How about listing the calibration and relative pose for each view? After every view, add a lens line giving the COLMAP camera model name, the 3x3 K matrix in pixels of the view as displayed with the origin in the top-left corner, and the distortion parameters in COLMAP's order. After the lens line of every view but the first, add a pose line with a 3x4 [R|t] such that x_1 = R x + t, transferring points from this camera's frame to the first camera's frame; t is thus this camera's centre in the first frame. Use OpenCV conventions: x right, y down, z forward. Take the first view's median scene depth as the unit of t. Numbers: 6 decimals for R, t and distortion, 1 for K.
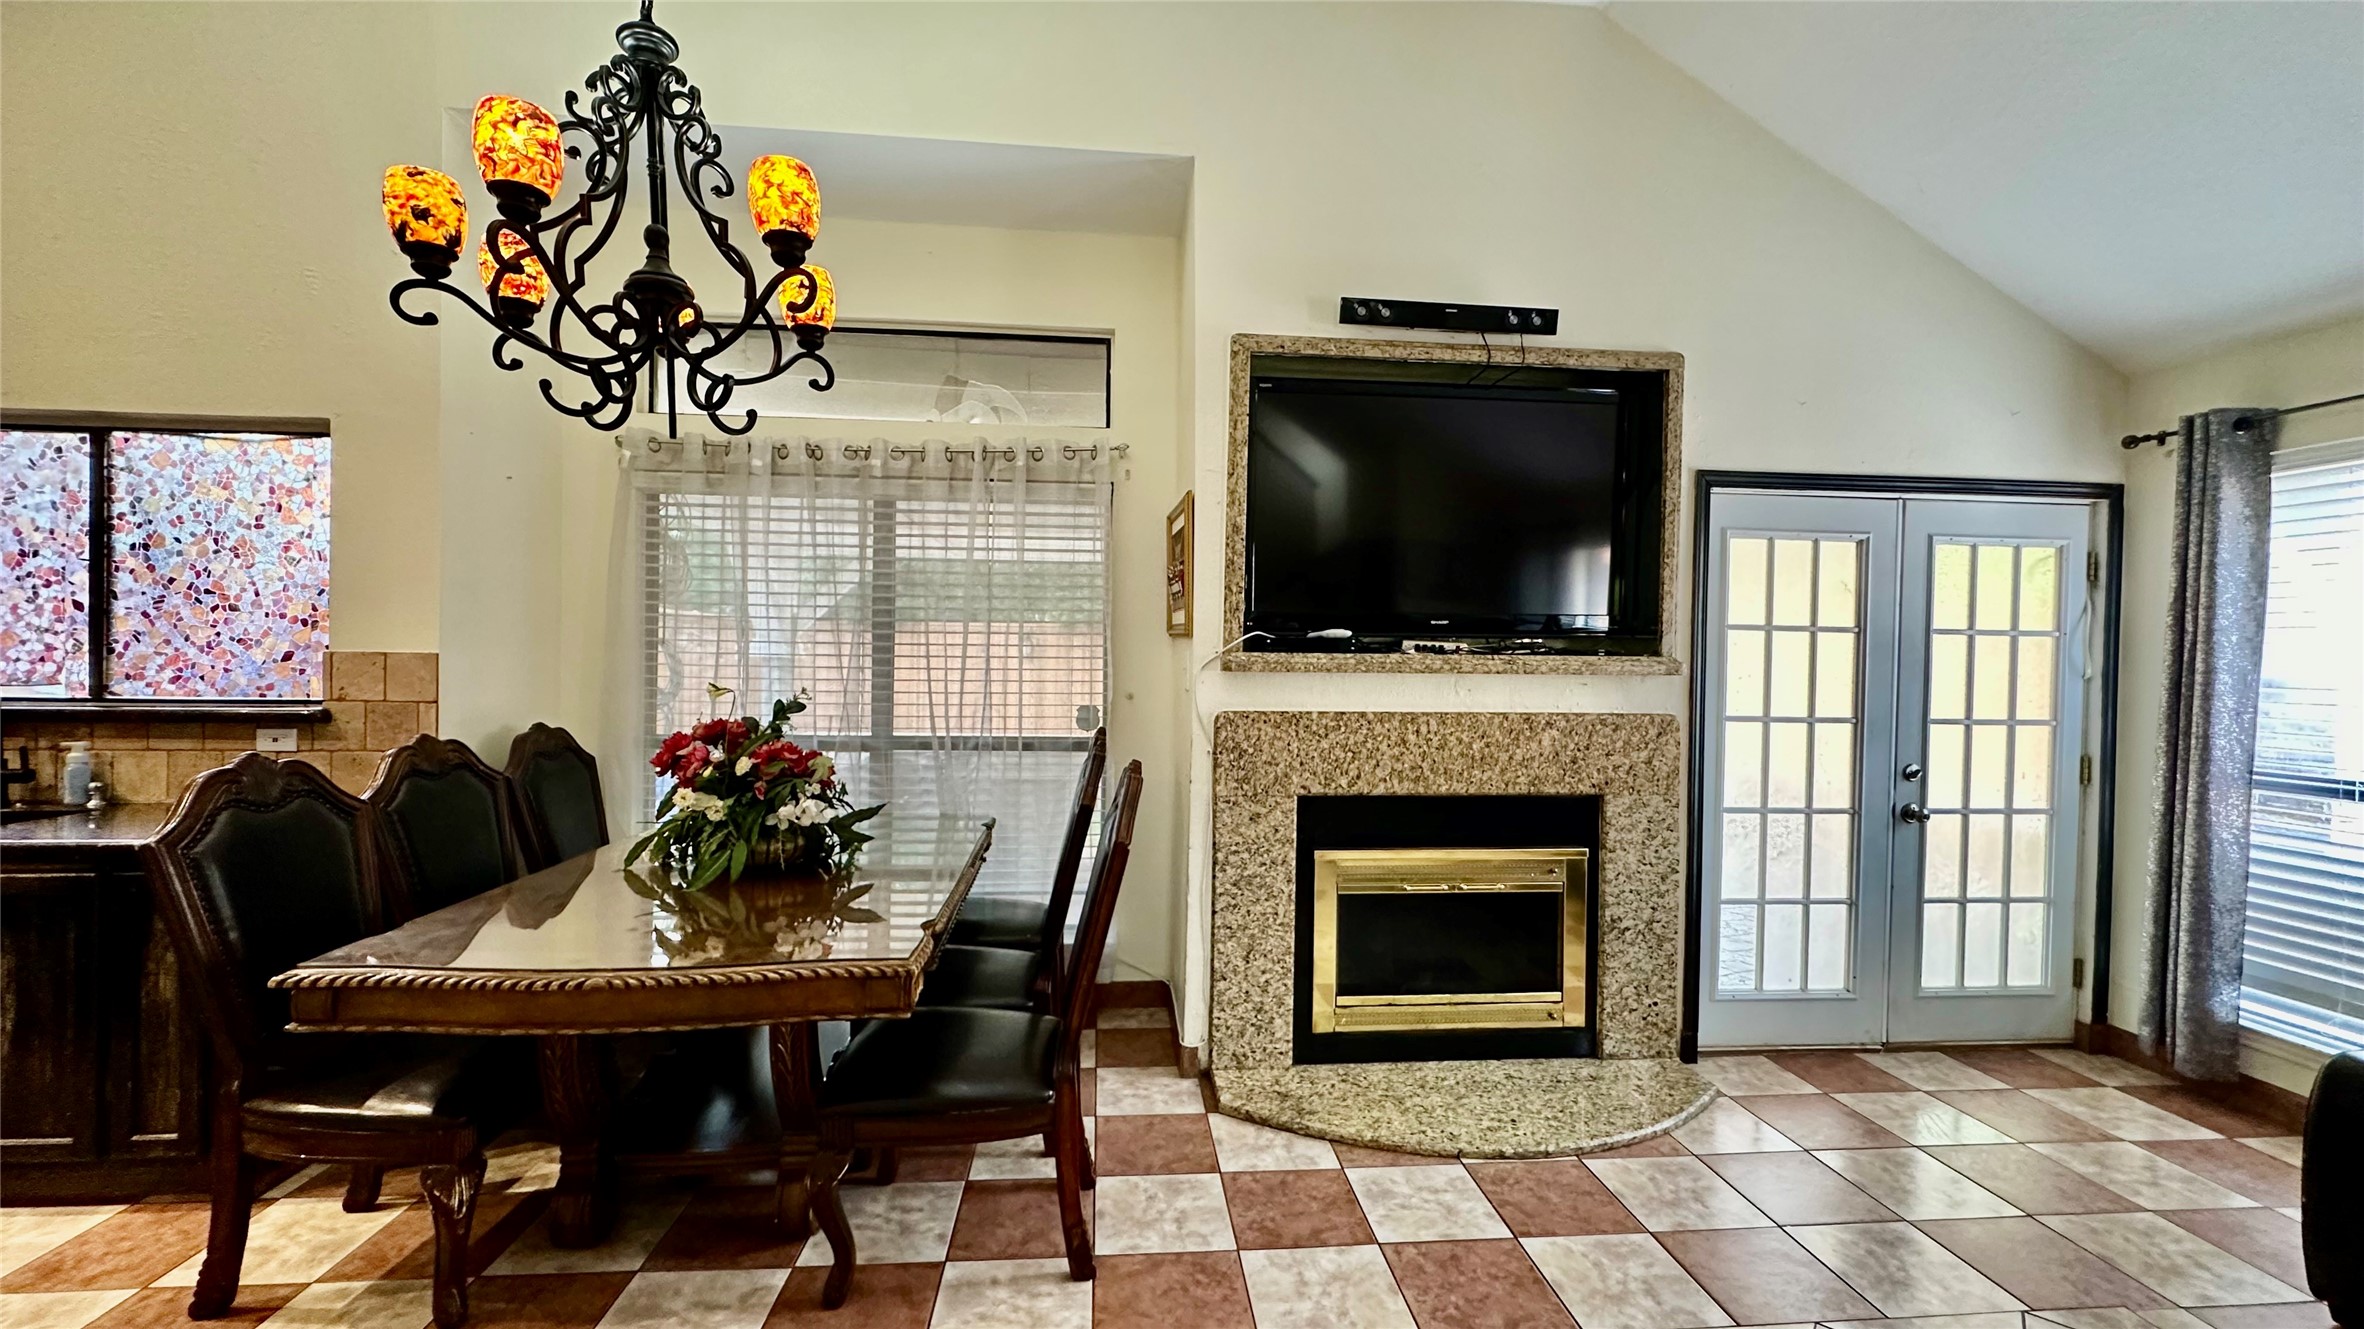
lens RADIAL K [[941.6, 0, 1179.3], [0, 941.6, 664.2], [0, 0, 1]] dist [-0.004669, 0.001889]
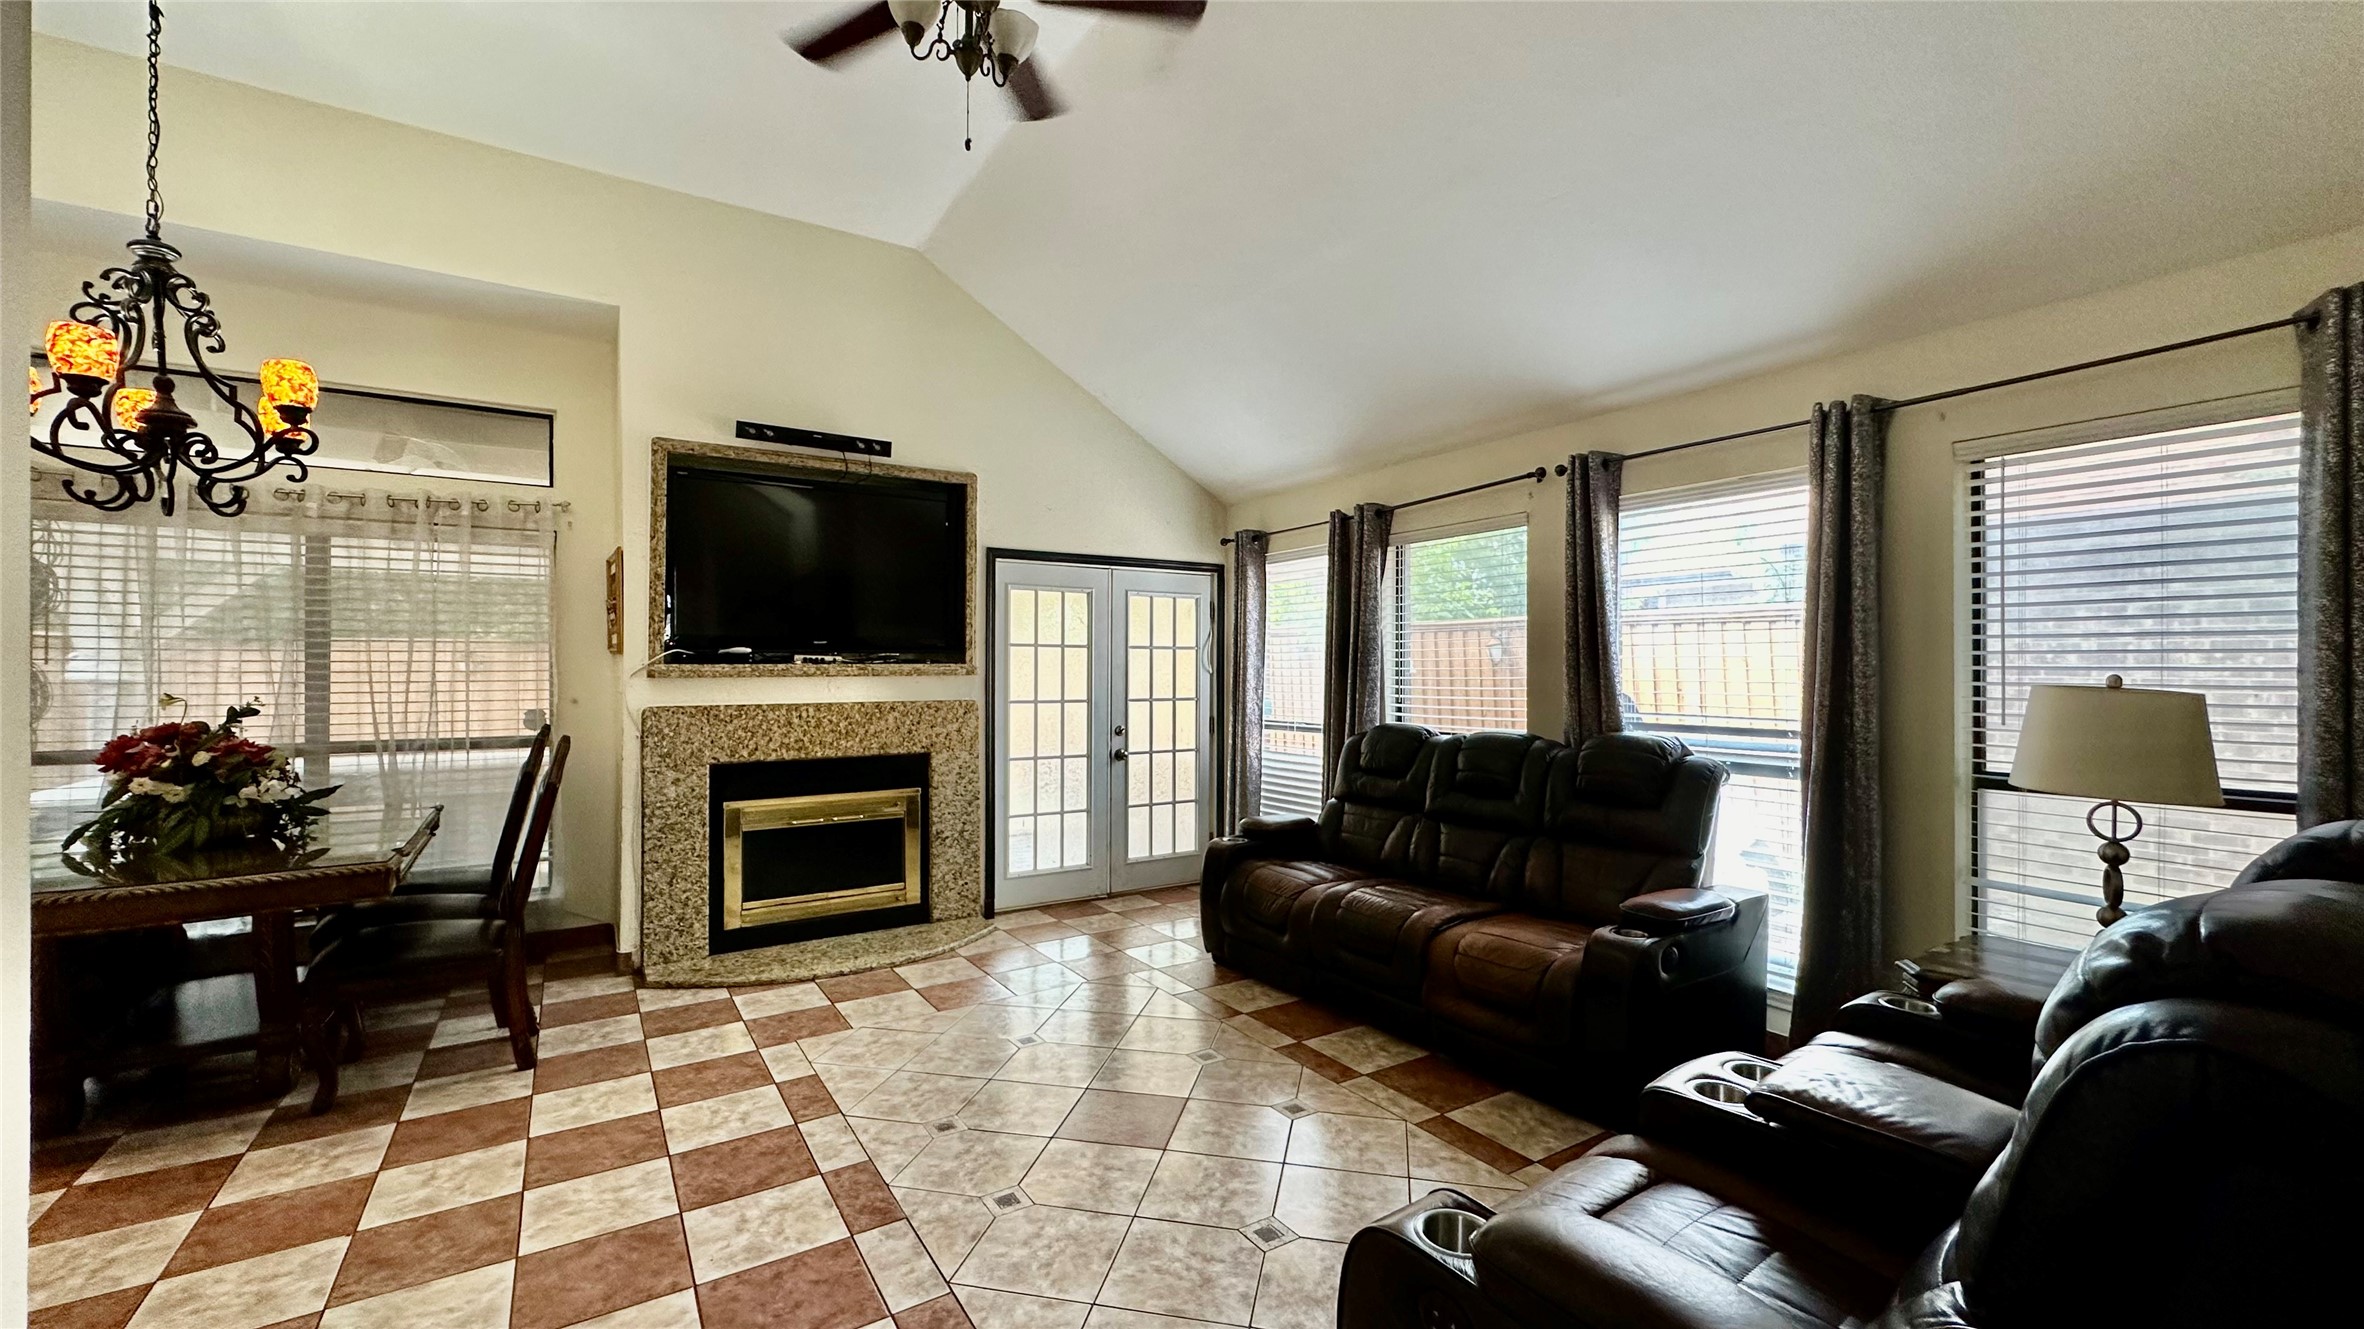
lens RADIAL K [[941.6, 0, 1176.1], [0, 941.6, 664.2], [0, 0, 1]] dist [-0.004669, 0.001889]
pose [[0.883359, -0.012583, 0.468527, 0.086154], [0.019438, 0.999763, -0.009798, 0.015961], [-0.468293, 0.017763, 0.883395, -0.603320]]
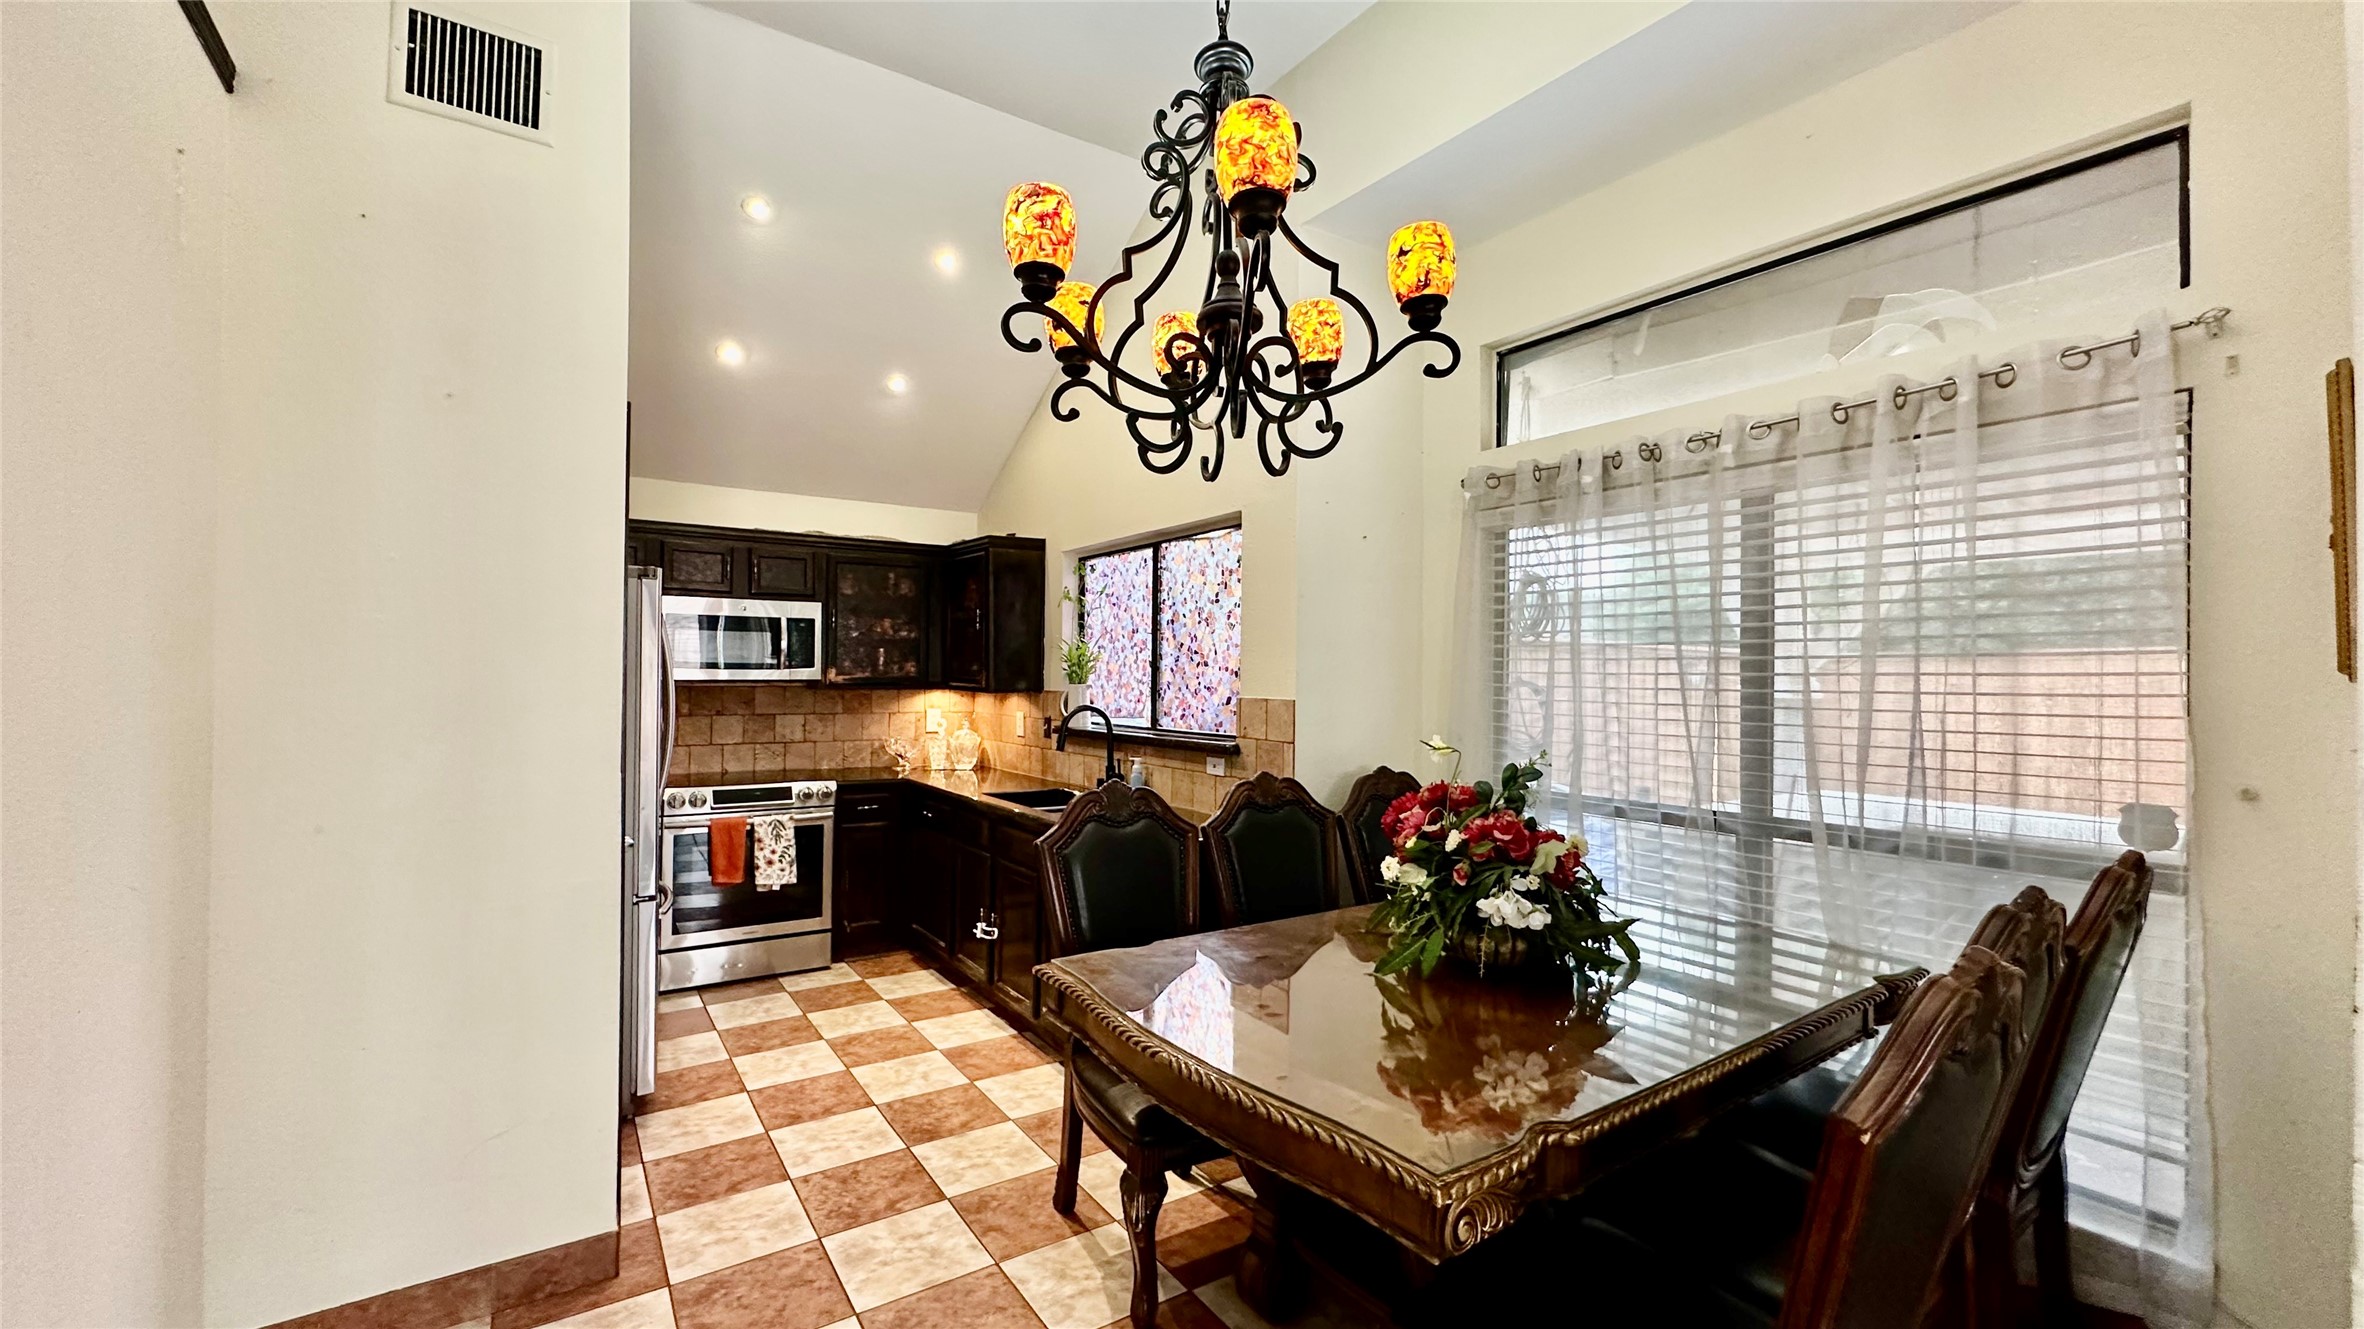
lens RADIAL K [[941.6, 0, 1180.1], [0, 941.6, 669.2], [0, 0, 1]] dist [-0.004669, 0.001889]
pose [[0.494045, -0.015260, -0.869303, 0.129425], [-0.010772, 0.999662, -0.023670, -0.019813], [0.869370, 0.021058, 0.493713, 0.301024]]
